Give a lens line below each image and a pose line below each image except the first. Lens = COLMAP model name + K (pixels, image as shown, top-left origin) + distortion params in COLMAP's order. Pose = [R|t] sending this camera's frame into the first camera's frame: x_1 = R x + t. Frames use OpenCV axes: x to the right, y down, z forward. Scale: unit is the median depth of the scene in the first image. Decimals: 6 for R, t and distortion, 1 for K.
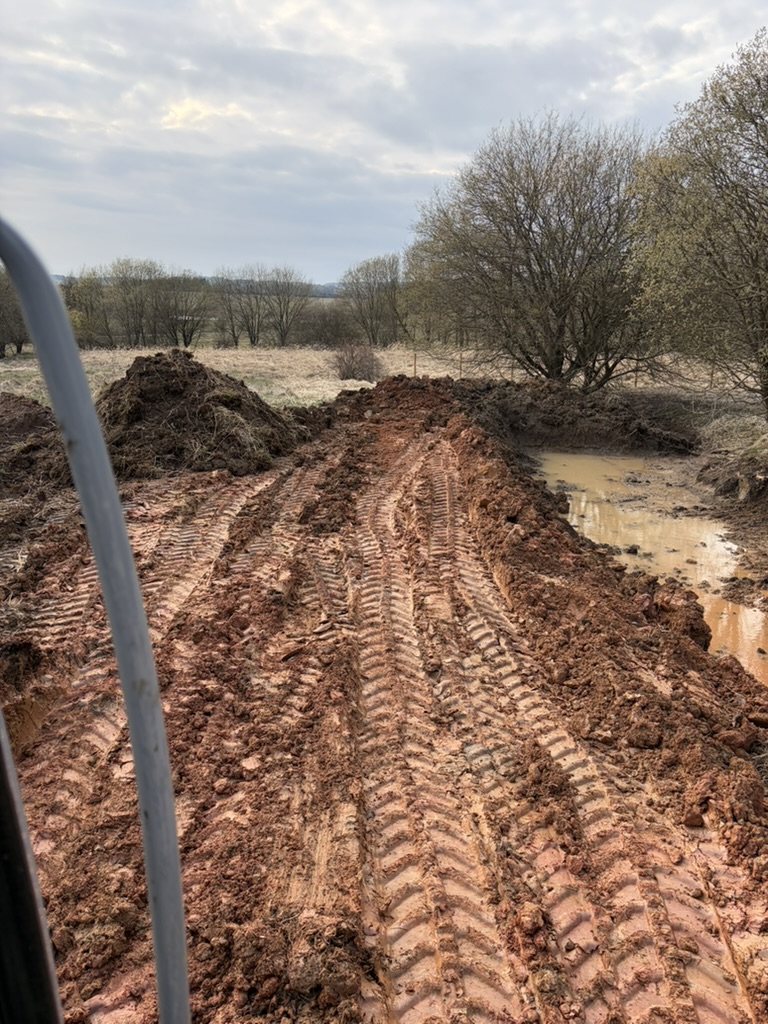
lens RADIAL K [[785.7, 0, 380.5], [0, 785.7, 515.3], [0, 0, 1]] dist [0.039646, -0.000522]
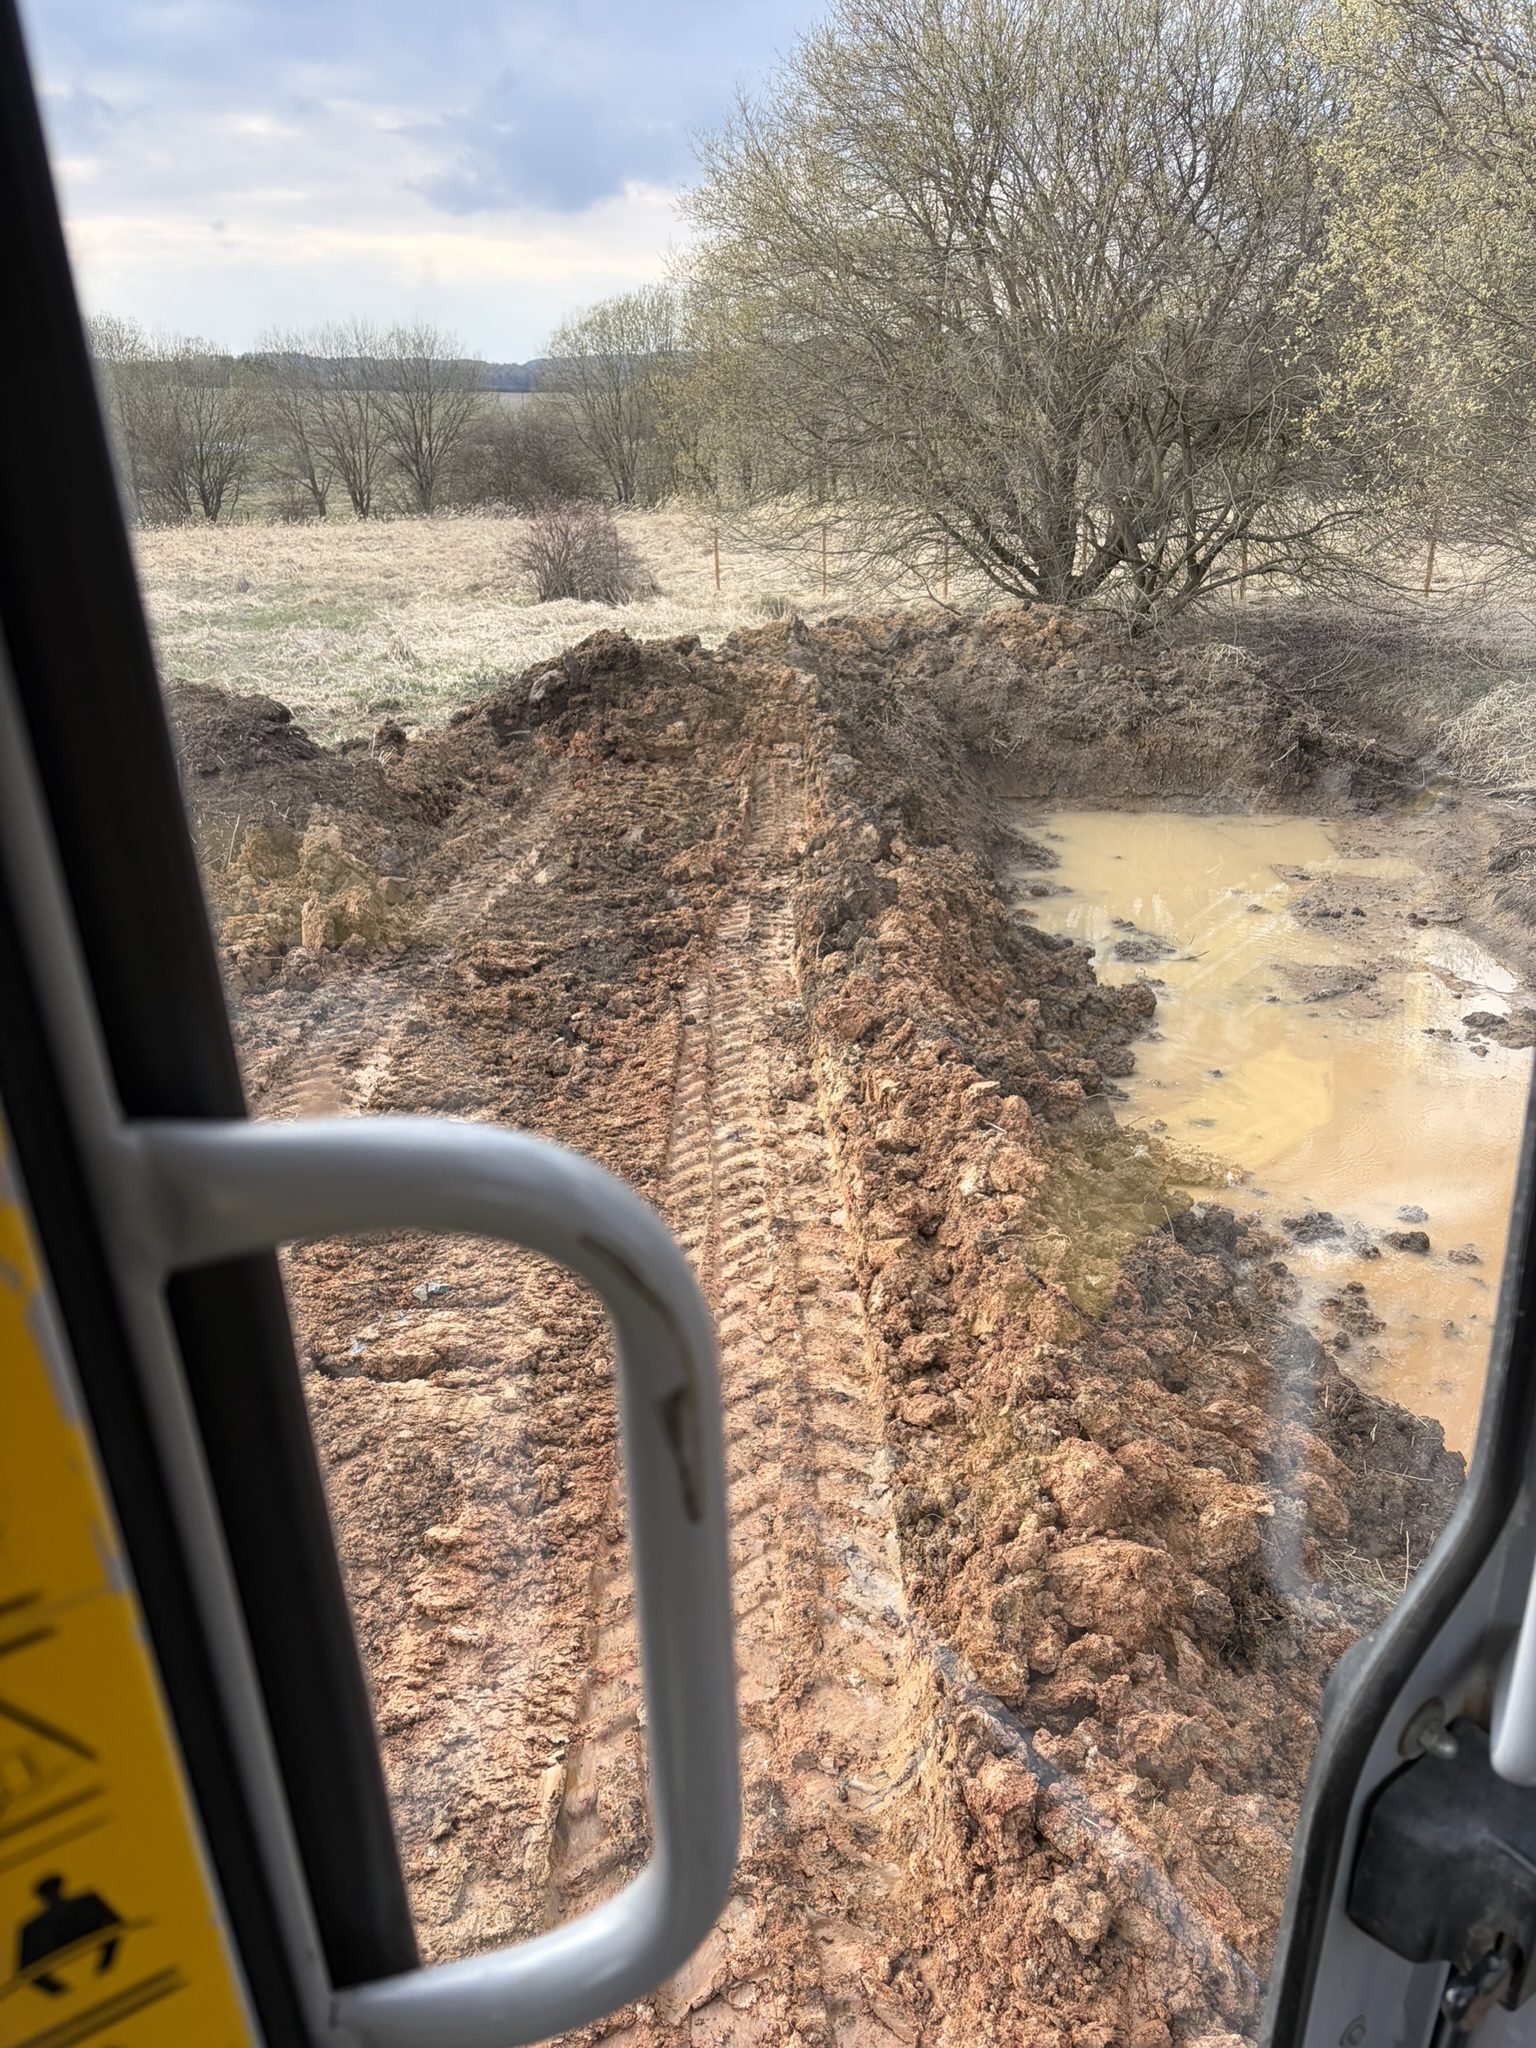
lens RADIAL K [[1555.4, 0, 758.2], [0, 1555.4, 1039.6], [0, 0, 1]] dist [0.012446, 0.005525]
pose [[0.997352, -0.054125, 0.048585, 0.016351], [0.047503, 0.990586, 0.128384, -0.053645], [-0.055076, -0.125736, 0.990534, 0.181977]]
